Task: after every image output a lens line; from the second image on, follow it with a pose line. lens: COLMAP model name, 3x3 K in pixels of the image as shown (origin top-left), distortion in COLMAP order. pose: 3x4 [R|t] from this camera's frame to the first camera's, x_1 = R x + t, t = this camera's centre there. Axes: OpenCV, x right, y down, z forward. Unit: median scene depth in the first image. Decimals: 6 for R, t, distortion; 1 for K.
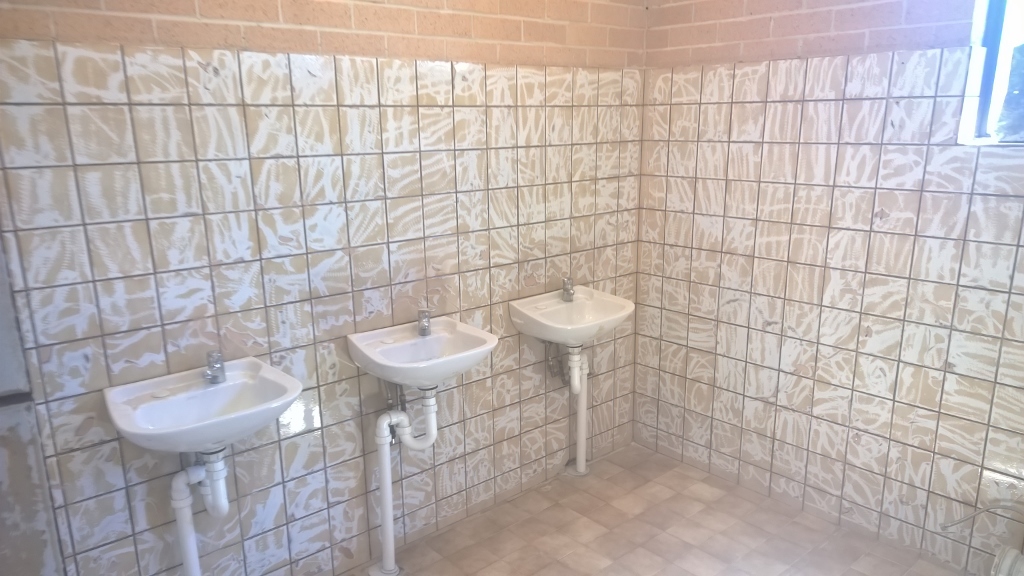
lens RADIAL K [[727.0, 0, 509.8], [0, 727.0, 289.4], [0, 0, 1]] dist [0.006968, 0.000496]
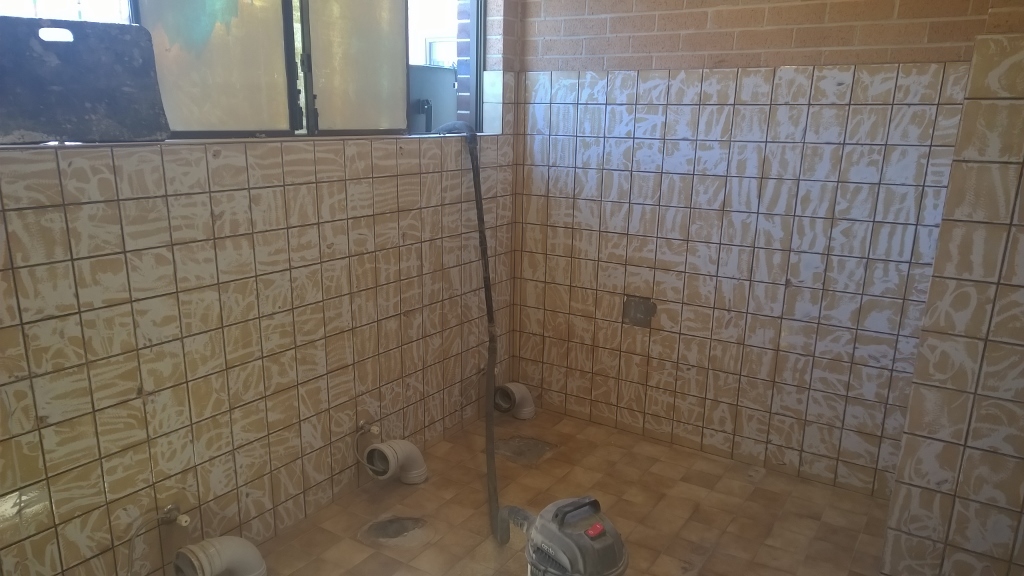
lens RADIAL K [[727.0, 0, 509.9], [0, 727.0, 297.7], [0, 0, 1]] dist [0.006968, 0.000496]
pose [[-0.237381, -0.232936, 0.943075, -0.266915], [0.215579, 0.933985, 0.284954, -0.147218], [-0.947194, 0.270950, -0.171494, 0.626141]]
